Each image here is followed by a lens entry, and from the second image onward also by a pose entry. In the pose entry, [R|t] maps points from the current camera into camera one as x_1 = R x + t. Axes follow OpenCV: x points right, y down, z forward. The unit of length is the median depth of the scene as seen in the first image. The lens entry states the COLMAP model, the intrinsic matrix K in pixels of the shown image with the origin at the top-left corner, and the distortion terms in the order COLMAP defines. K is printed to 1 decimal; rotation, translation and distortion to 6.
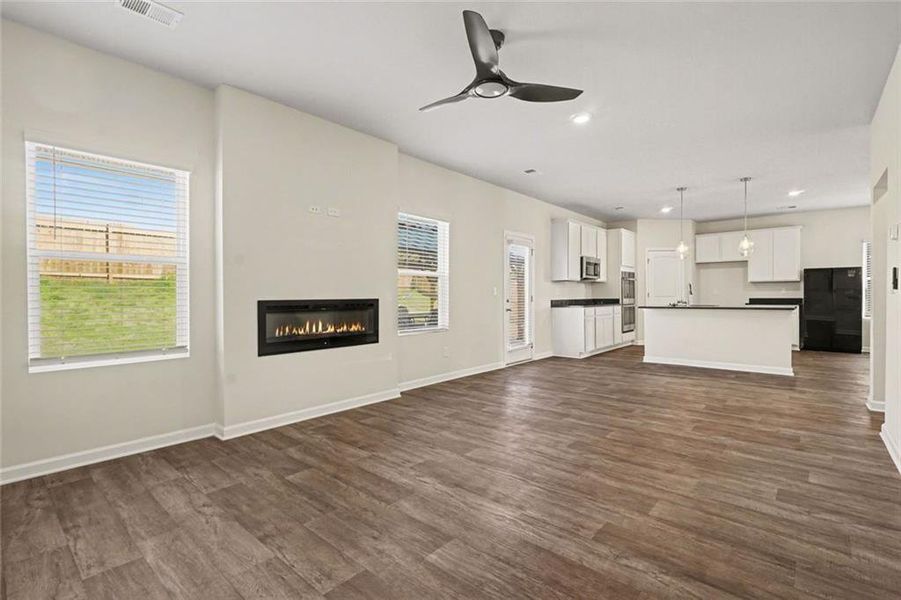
lens RADIAL K [[415.4, 0, 450.5], [0, 415.4, 300.0], [0, 0, 1]] dist [0.000245, 0.000145]
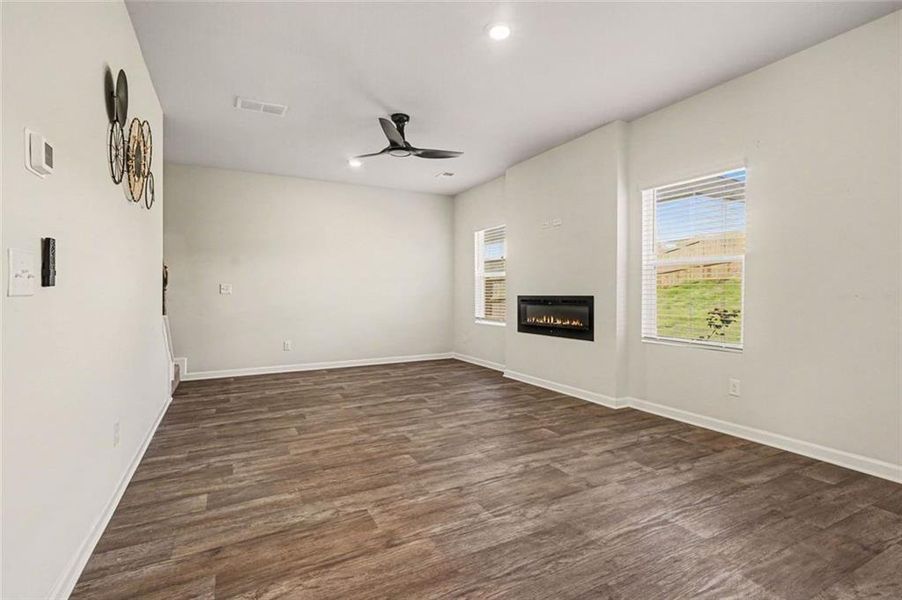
lens RADIAL K [[439.5, 0, 449.8], [0, 439.5, 279.2], [0, 0, 1]] dist [-0.000188, -0.000015]
pose [[-0.370019, -0.025696, -0.928669, 1.209954], [-0.003717, 0.999650, -0.026179, -0.018099], [0.929017, -0.006235, -0.369985, 1.426560]]
